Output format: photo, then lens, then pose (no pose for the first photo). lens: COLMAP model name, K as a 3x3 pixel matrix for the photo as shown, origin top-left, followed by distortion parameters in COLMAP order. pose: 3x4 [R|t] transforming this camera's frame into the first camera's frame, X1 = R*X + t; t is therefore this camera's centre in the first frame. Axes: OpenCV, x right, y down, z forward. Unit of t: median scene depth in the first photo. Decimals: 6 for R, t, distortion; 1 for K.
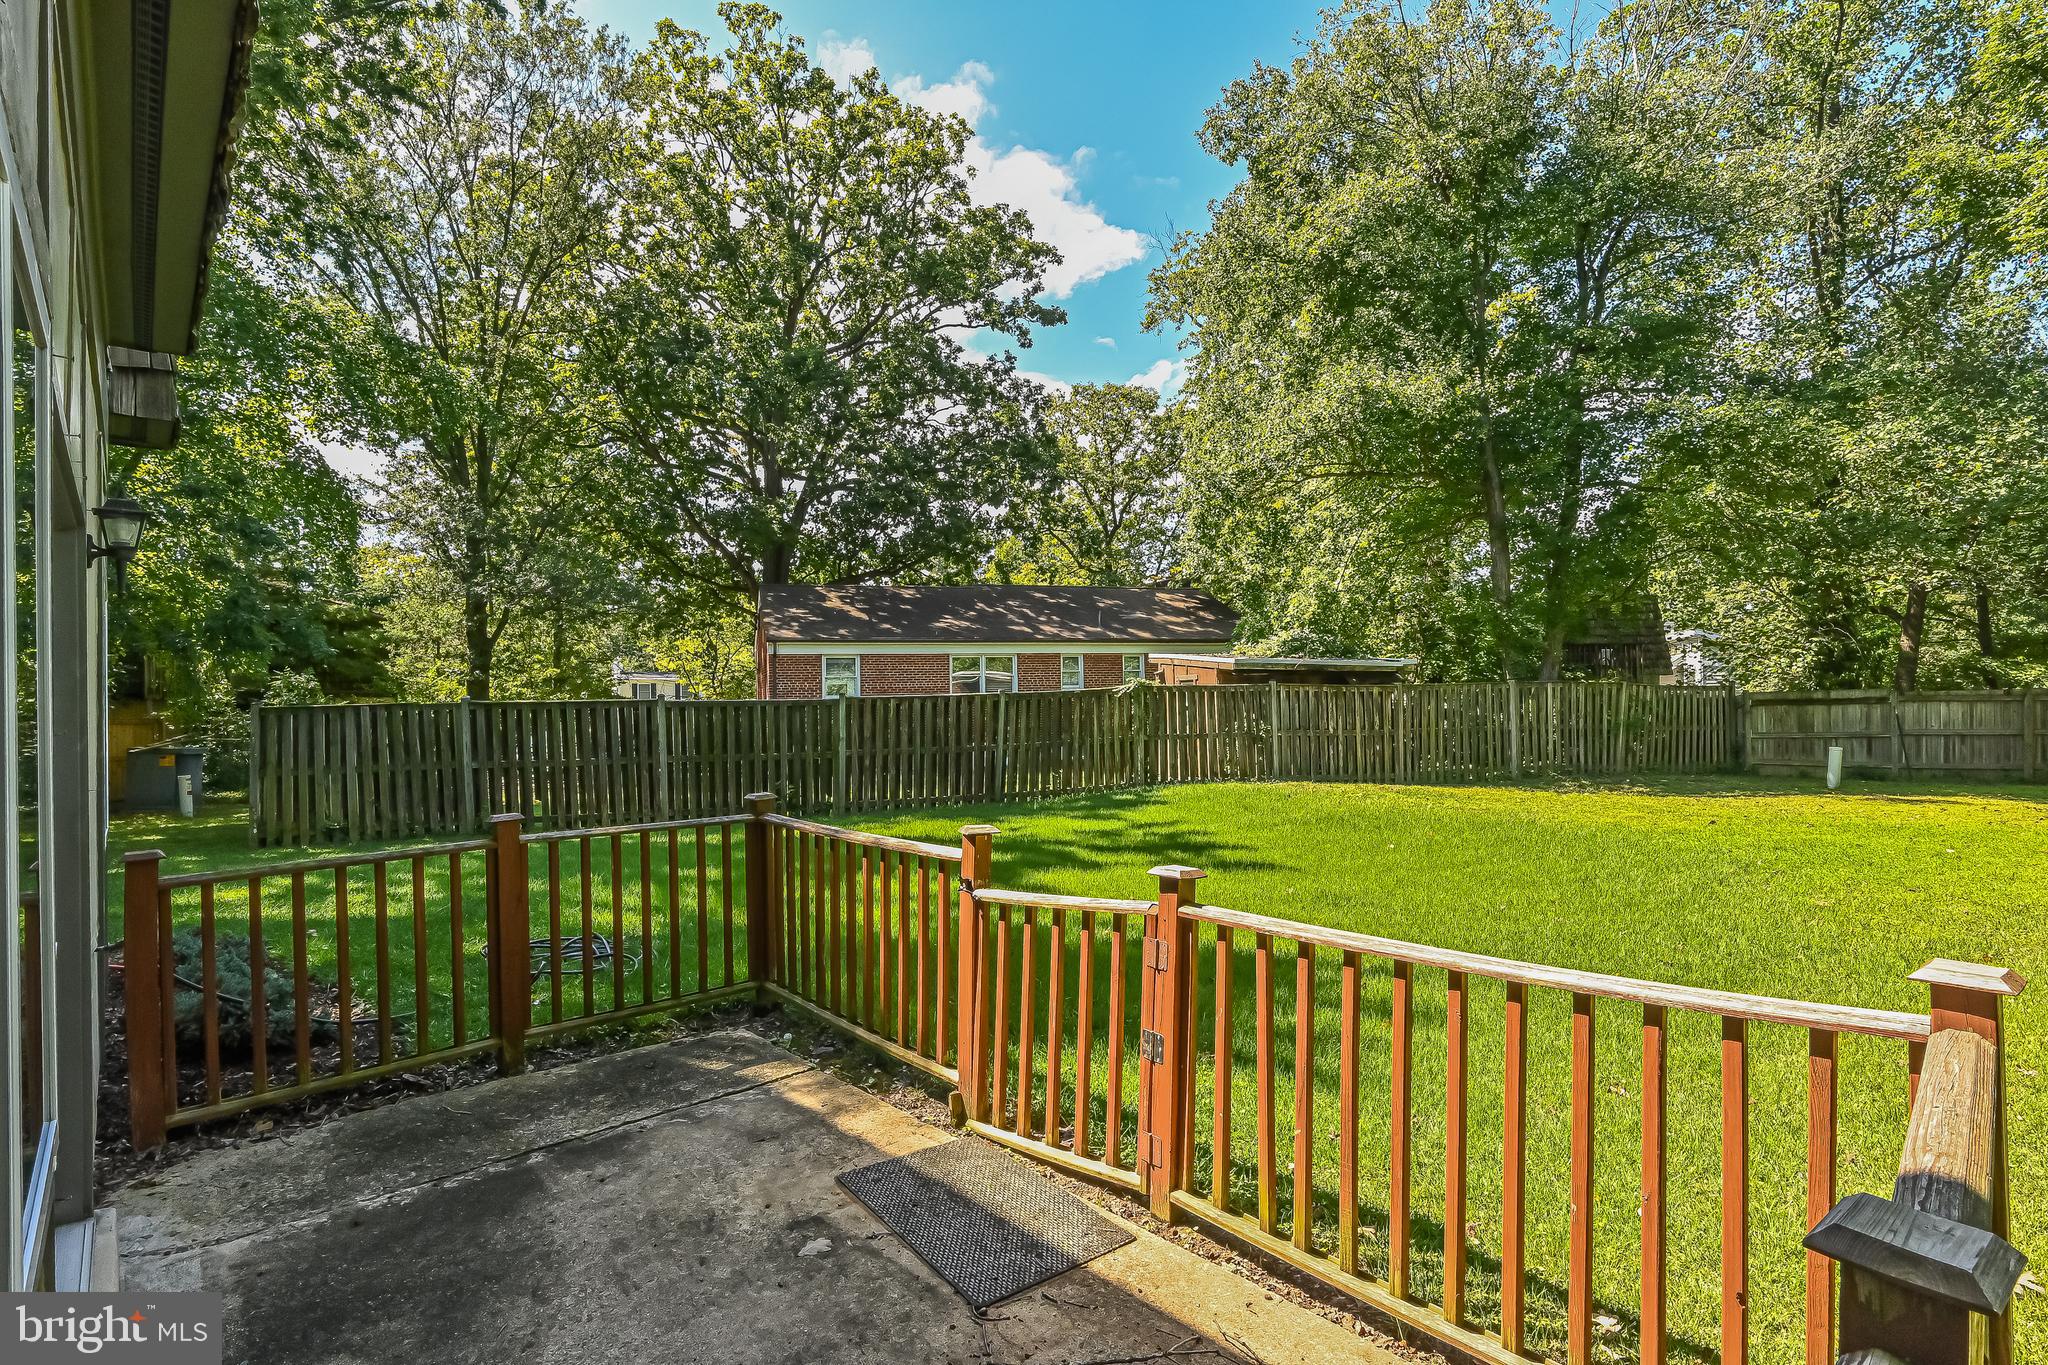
lens RADIAL K [[992.7, 0, 1020.0], [0, 992.7, 684.7], [0, 0, 1]] dist [-0.001424, 0.000116]
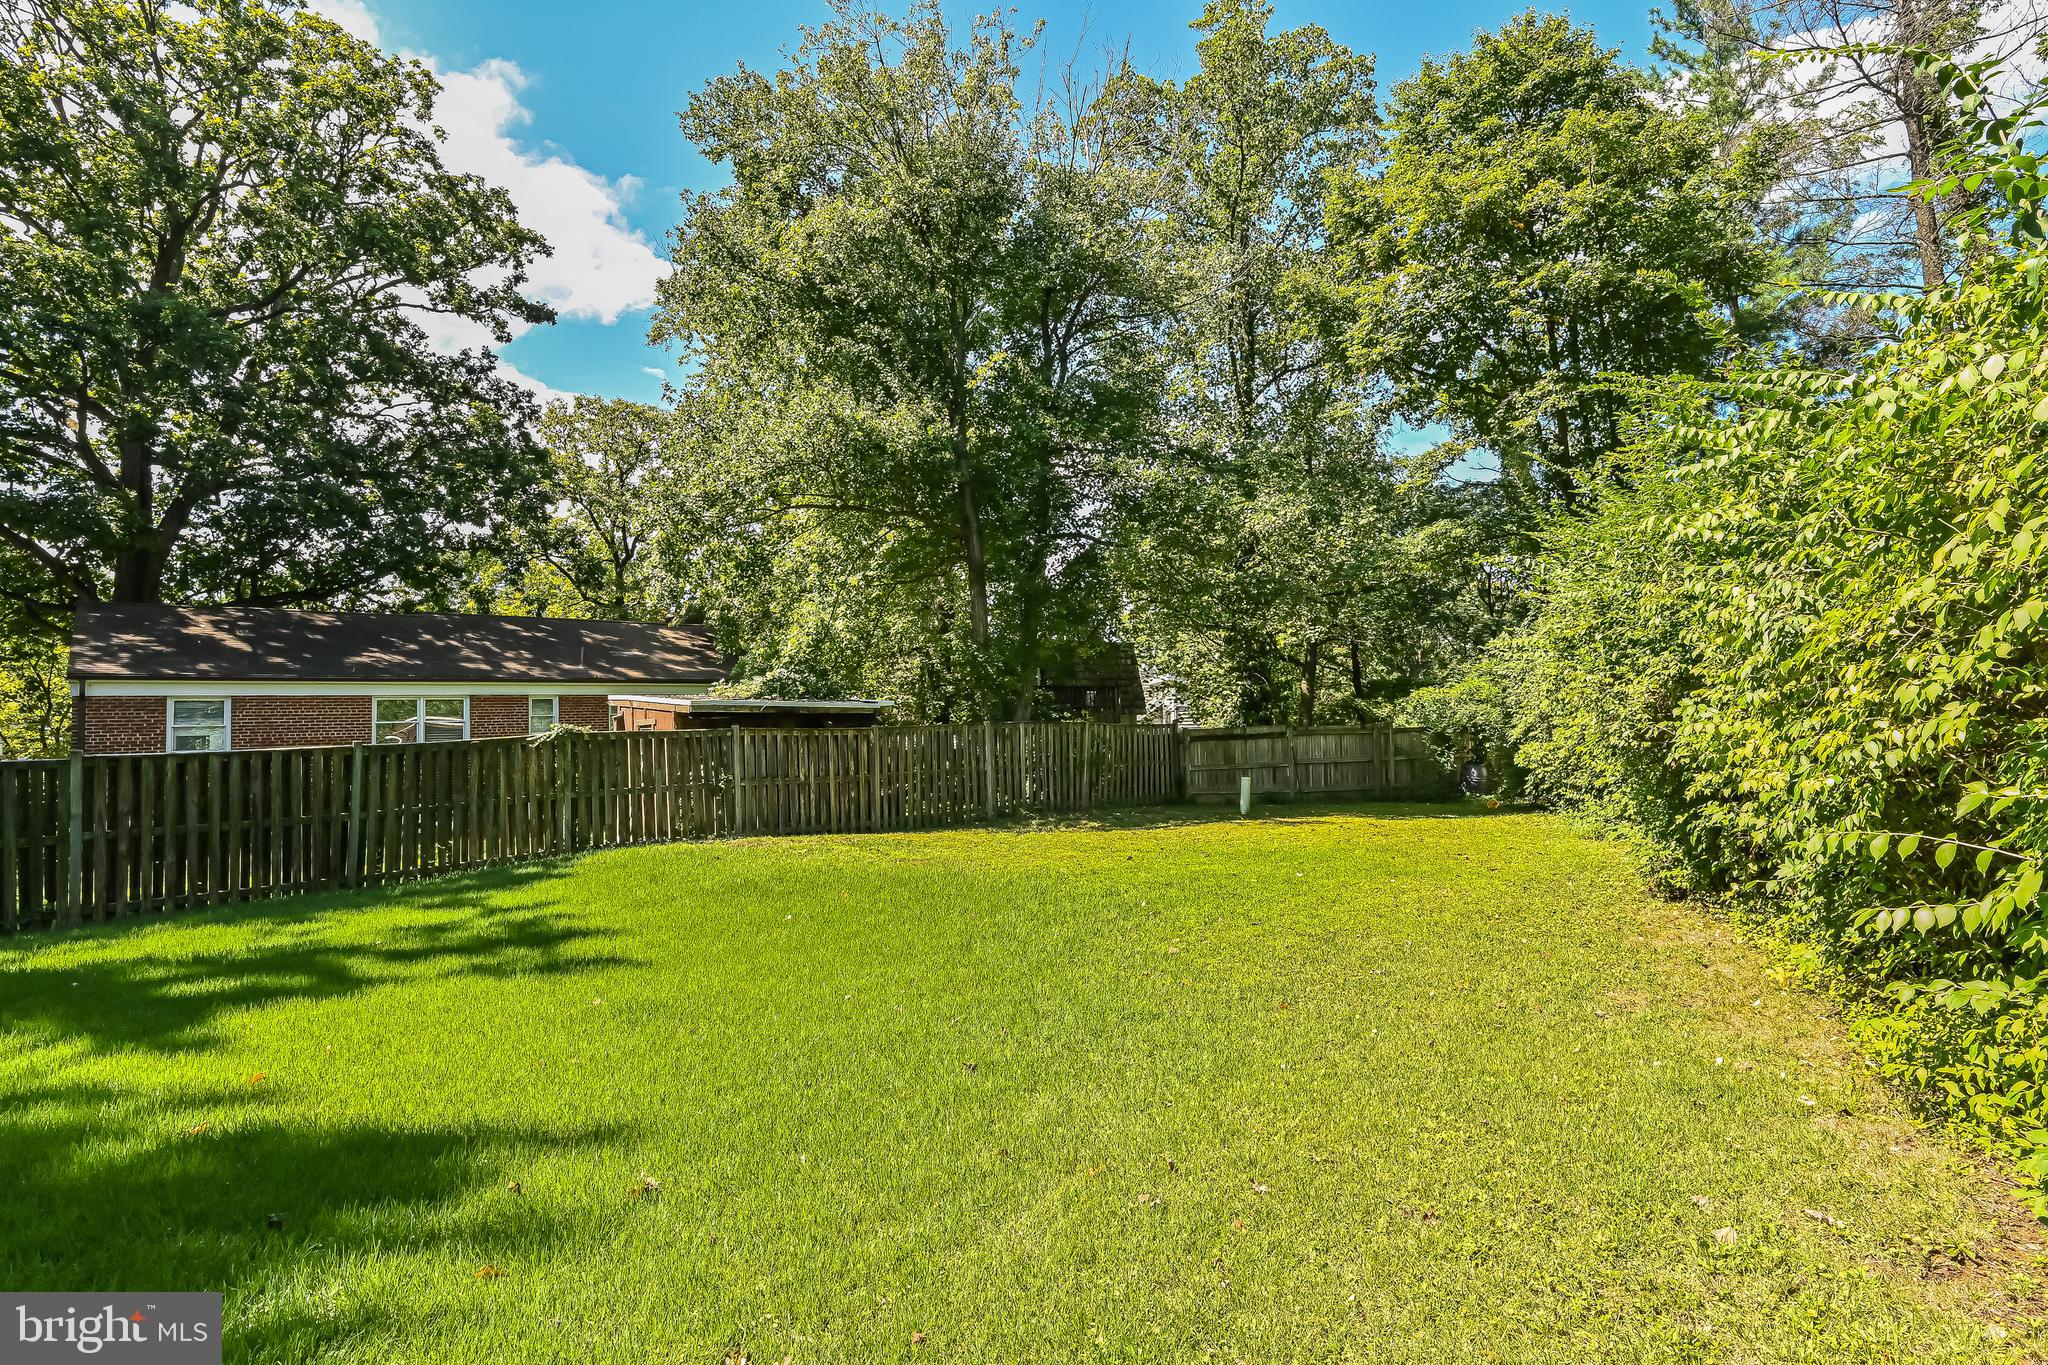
lens RADIAL K [[992.7, 0, 1027.5], [0, 992.7, 682.8], [0, 0, 1]] dist [-0.001424, 0.000116]
pose [[0.905982, 0.005302, 0.423283, 0.095147], [0.013710, 0.999029, -0.041859, -0.000666], [-0.423094, 0.043727, 0.905030, 0.059755]]
